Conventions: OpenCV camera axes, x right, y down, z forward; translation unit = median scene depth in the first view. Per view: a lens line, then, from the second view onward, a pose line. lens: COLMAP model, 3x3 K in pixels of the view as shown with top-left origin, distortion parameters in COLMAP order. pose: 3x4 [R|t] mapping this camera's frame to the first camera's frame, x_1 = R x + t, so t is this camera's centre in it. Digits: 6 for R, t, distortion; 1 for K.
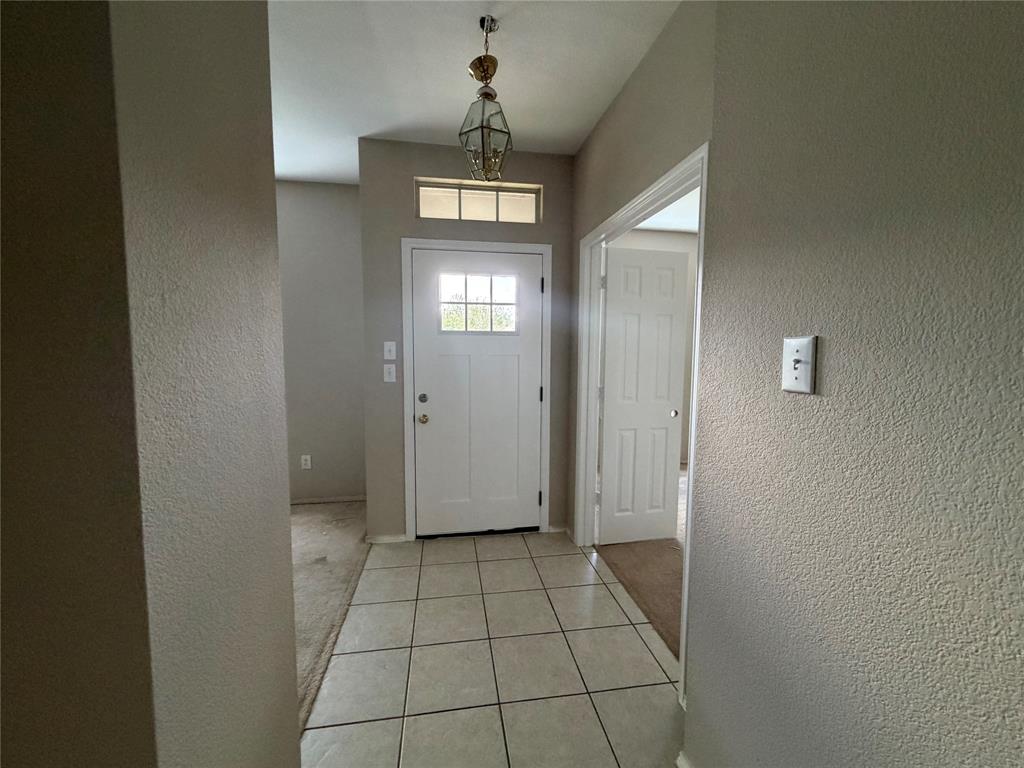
lens RADIAL K [[408.5, 0, 515.0], [0, 408.5, 385.2], [0, 0, 1]] dist [0.008675, 0.000090]
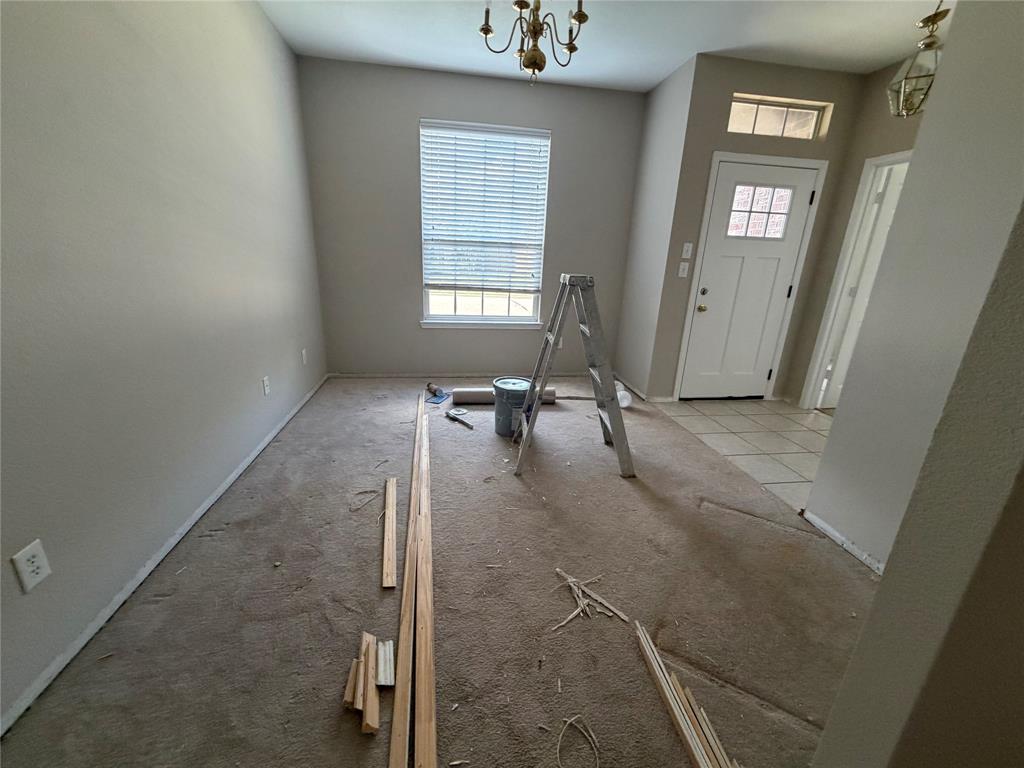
lens RADIAL K [[408.5, 0, 507.8], [0, 408.5, 385.6], [0, 0, 1]] dist [0.008675, 0.000090]
pose [[0.999288, 0.033839, 0.016678, -0.825080], [-0.036622, 0.976258, 0.213494, 0.066369], [-0.009057, -0.213953, 0.976802, -0.282490]]
